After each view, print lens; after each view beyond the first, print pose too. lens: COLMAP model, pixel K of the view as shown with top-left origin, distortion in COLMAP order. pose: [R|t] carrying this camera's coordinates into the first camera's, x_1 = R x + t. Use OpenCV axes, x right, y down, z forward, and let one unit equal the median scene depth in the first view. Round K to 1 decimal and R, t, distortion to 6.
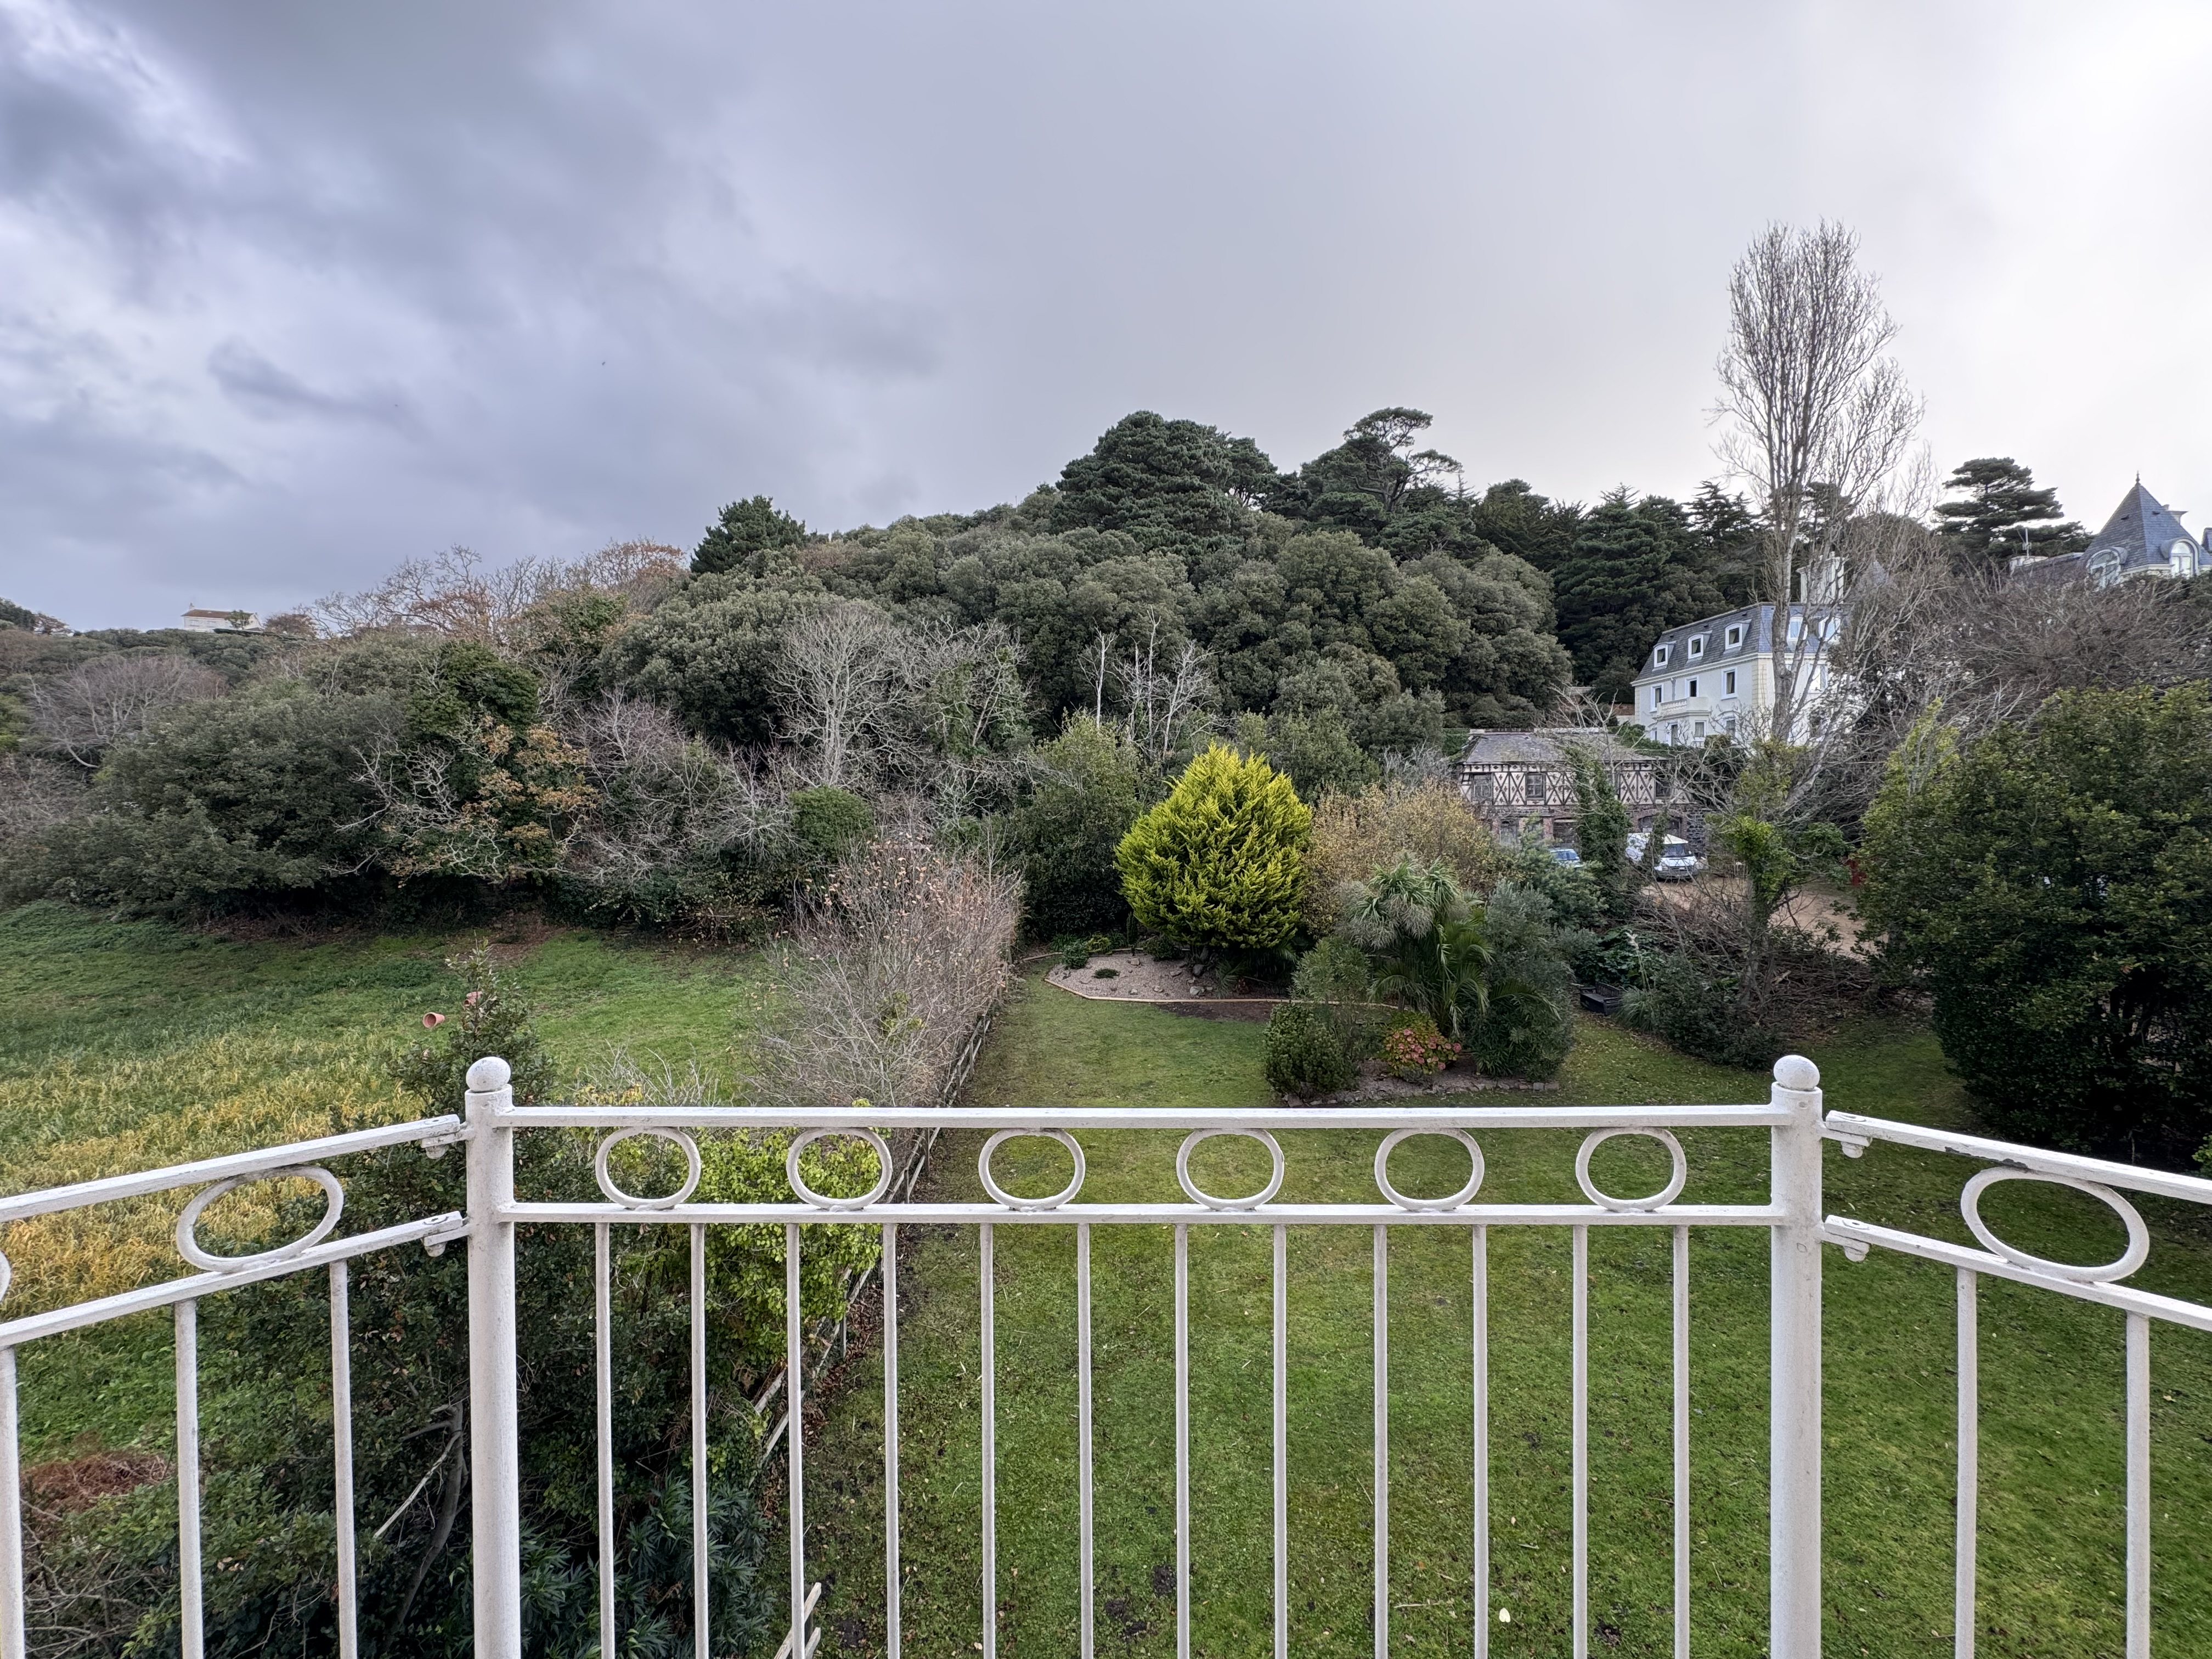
lens RADIAL K [[883.6, 0, 1103.5], [0, 883.6, 833.9], [0, 0, 1]] dist [-0.008249, 0.001211]
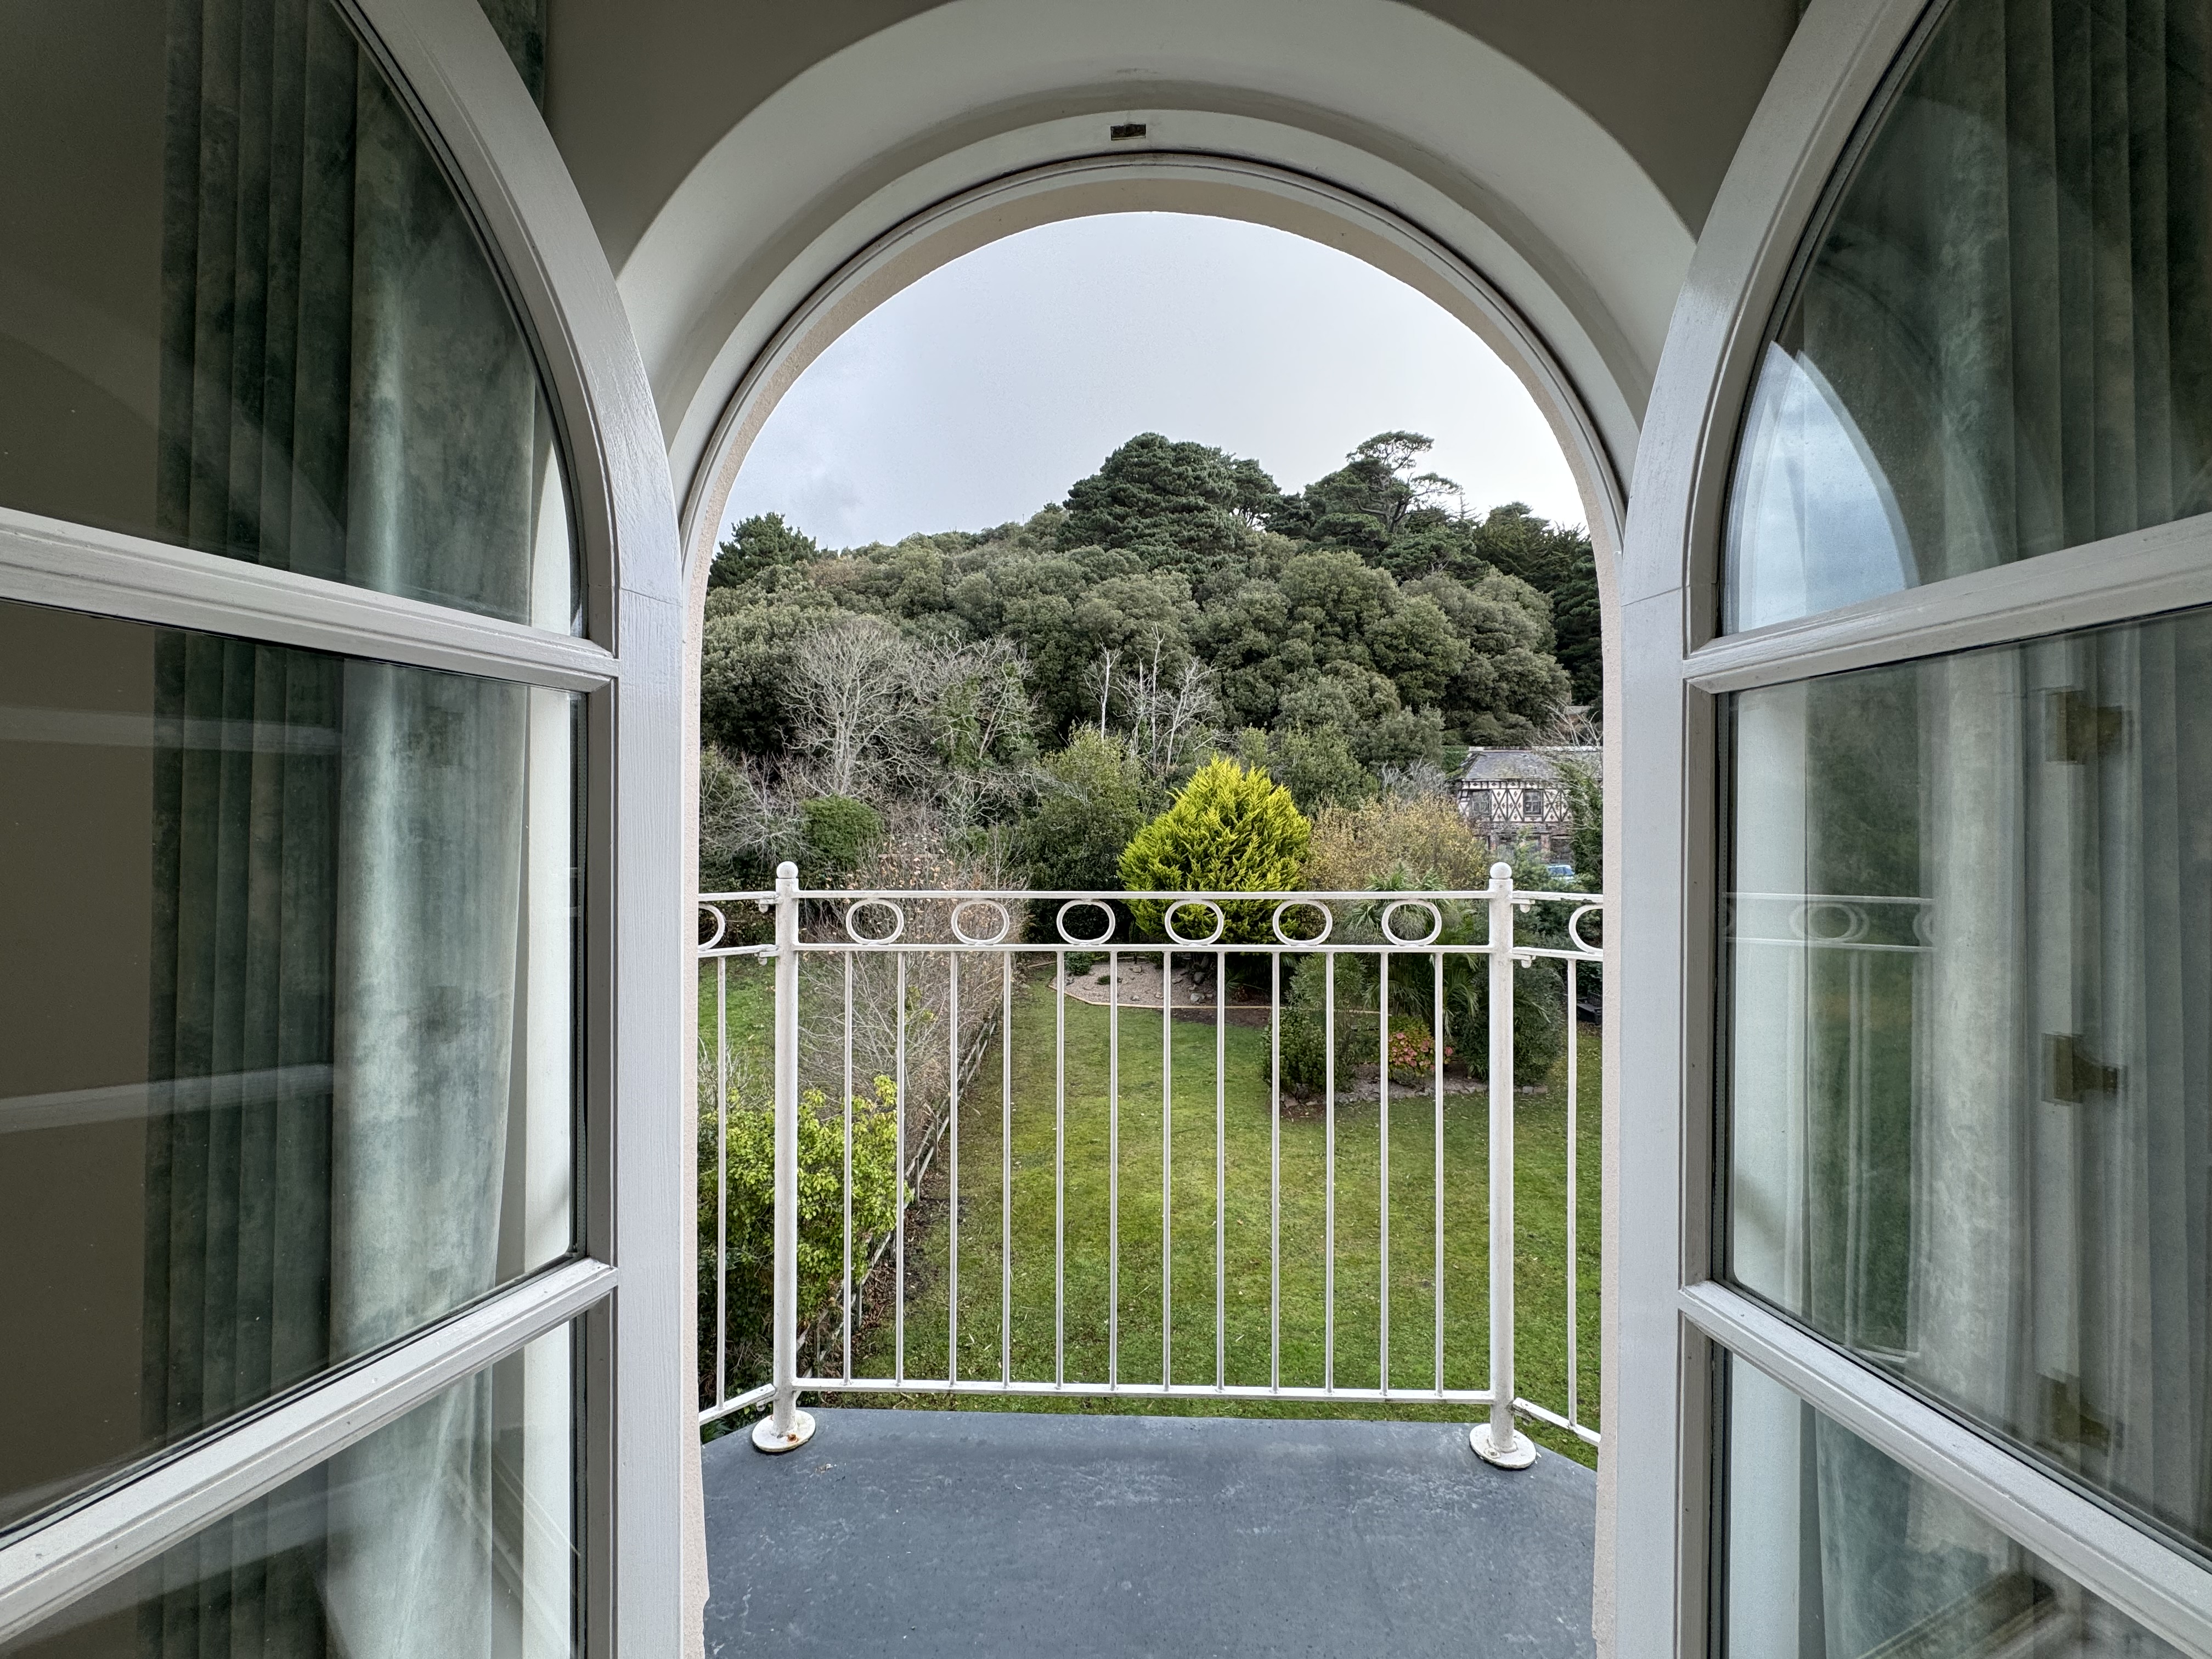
lens RADIAL K [[883.6, 0, 1103.7], [0, 883.6, 832.1], [0, 0, 1]] dist [-0.008249, 0.001211]
pose [[0.999957, 0.008743, -0.003094, -0.000612], [-0.008803, 0.999760, -0.020074, 0.003550], [0.002918, 0.020100, 0.999794, -0.013058]]
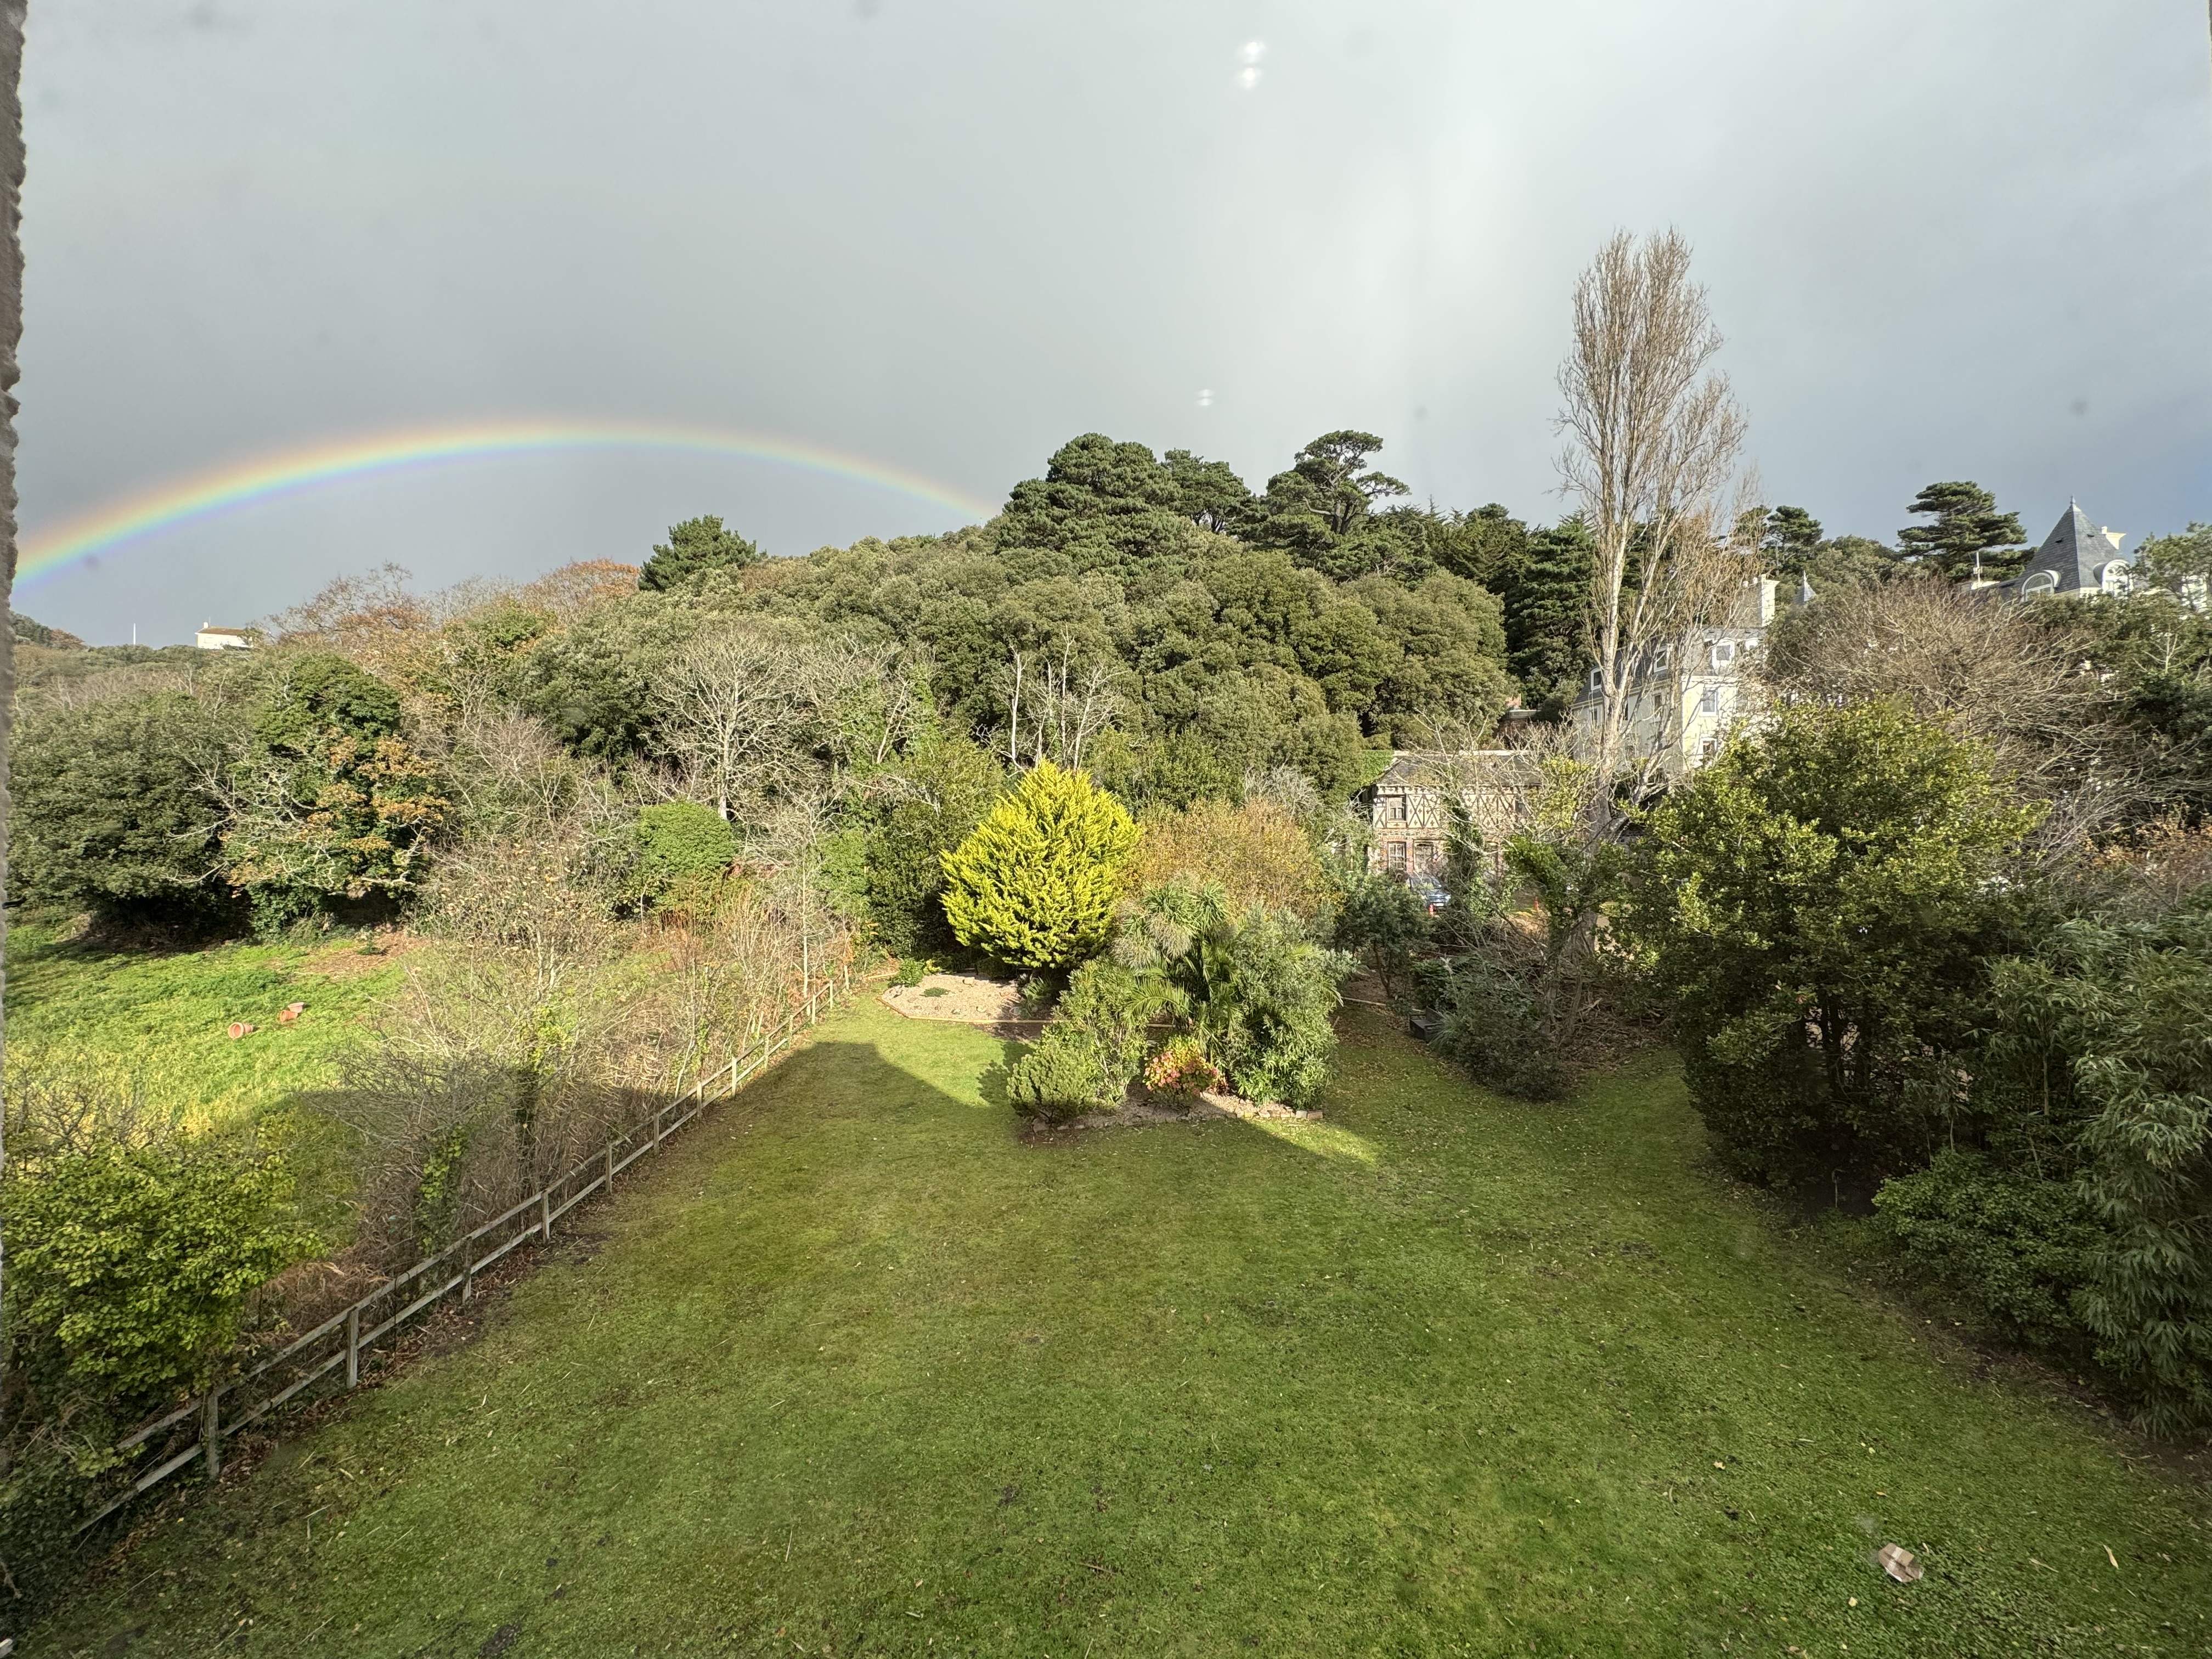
lens RADIAL K [[883.6, 0, 1100.9], [0, 883.6, 834.9], [0, 0, 1]] dist [-0.008249, 0.001211]
pose [[0.999864, 0.008957, -0.013855, 0.100133], [-0.009293, 0.999659, -0.024421, 0.002437], [0.013631, 0.024547, 0.999606, 0.010091]]
